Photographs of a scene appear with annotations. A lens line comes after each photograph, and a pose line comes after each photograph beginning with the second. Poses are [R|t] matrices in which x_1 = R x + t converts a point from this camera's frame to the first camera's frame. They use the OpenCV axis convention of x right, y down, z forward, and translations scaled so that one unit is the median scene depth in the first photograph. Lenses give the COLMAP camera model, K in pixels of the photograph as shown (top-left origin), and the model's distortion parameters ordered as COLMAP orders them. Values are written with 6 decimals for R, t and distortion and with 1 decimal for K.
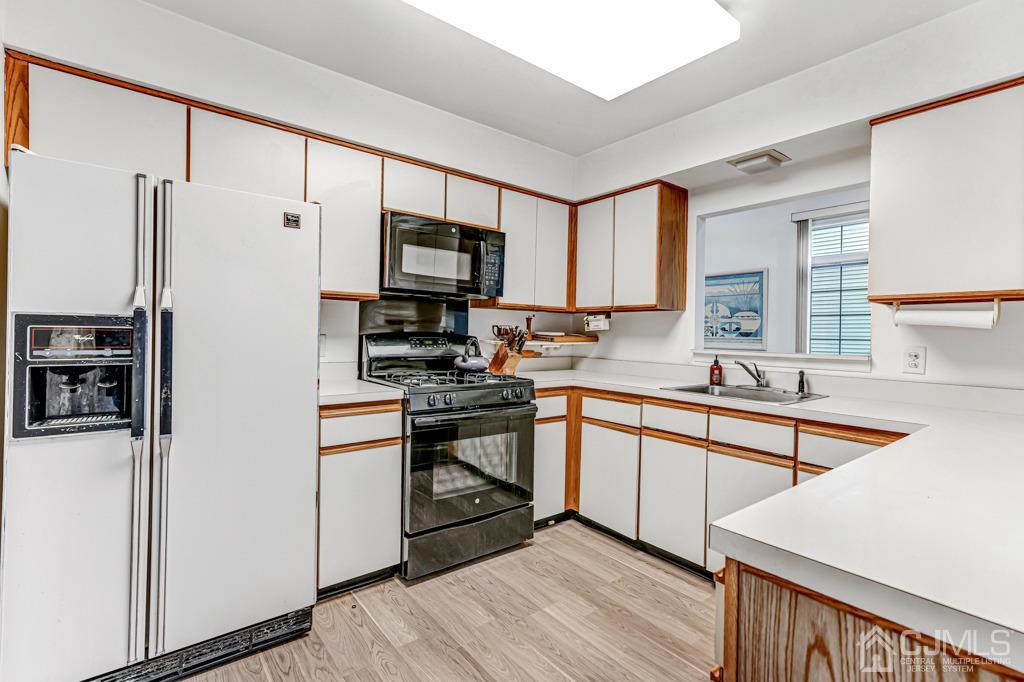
lens RADIAL K [[470.3, 0, 511.1], [0, 470.3, 336.7], [0, 0, 1]] dist [0.003715, 0.006164]
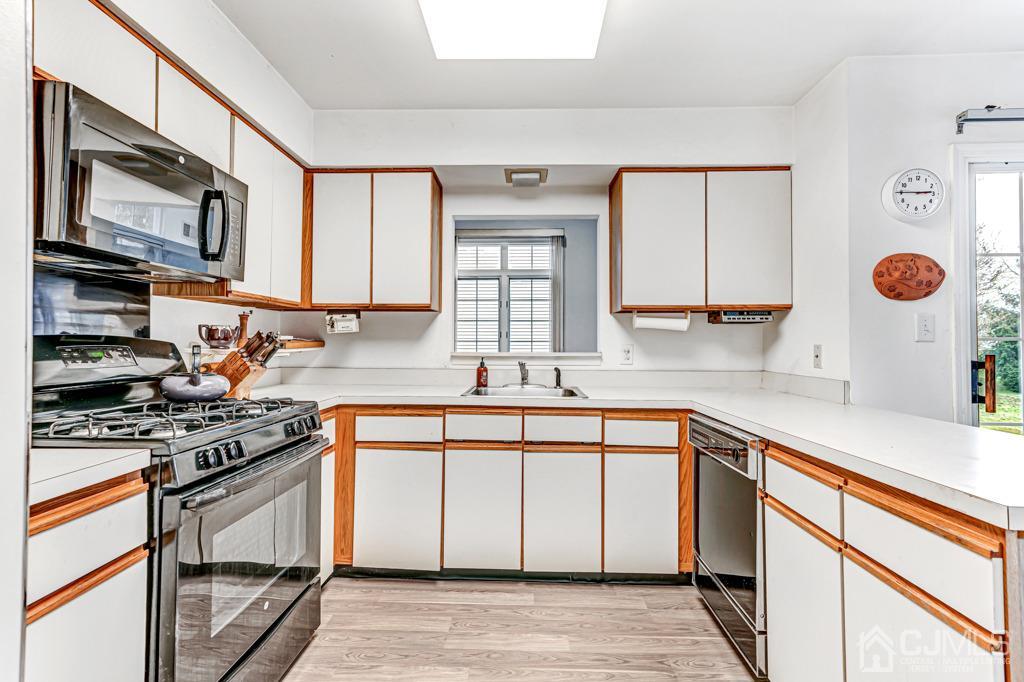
lens RADIAL K [[470.3, 0, 511.1], [0, 470.3, 336.7], [0, 0, 1]] dist [0.003715, 0.006164]
pose [[0.642732, -0.006043, 0.766067, -0.307083], [0.011554, 0.999932, -0.001806, -0.002242], [-0.766004, 0.010012, 0.642758, 0.311738]]
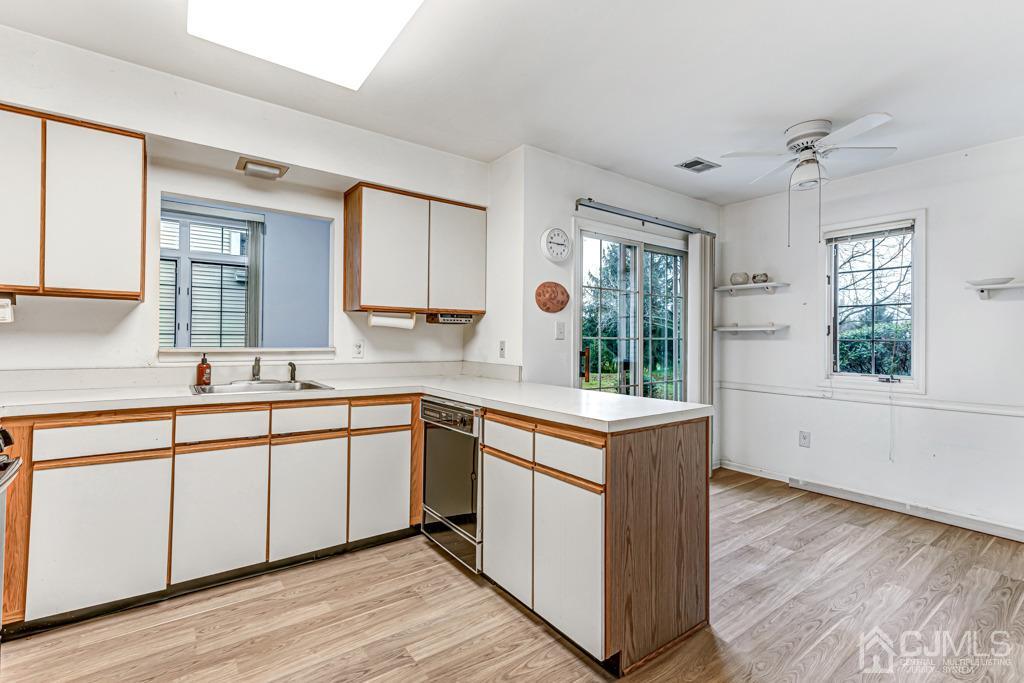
lens RADIAL K [[470.3, 0, 511.1], [0, 470.3, 337.2], [0, 0, 1]] dist [0.003715, 0.006164]
pose [[0.037097, -0.014499, 0.999206, -0.487449], [-0.006145, 0.999873, 0.014737, -0.009971], [-0.999293, -0.006687, 0.037003, 0.369732]]
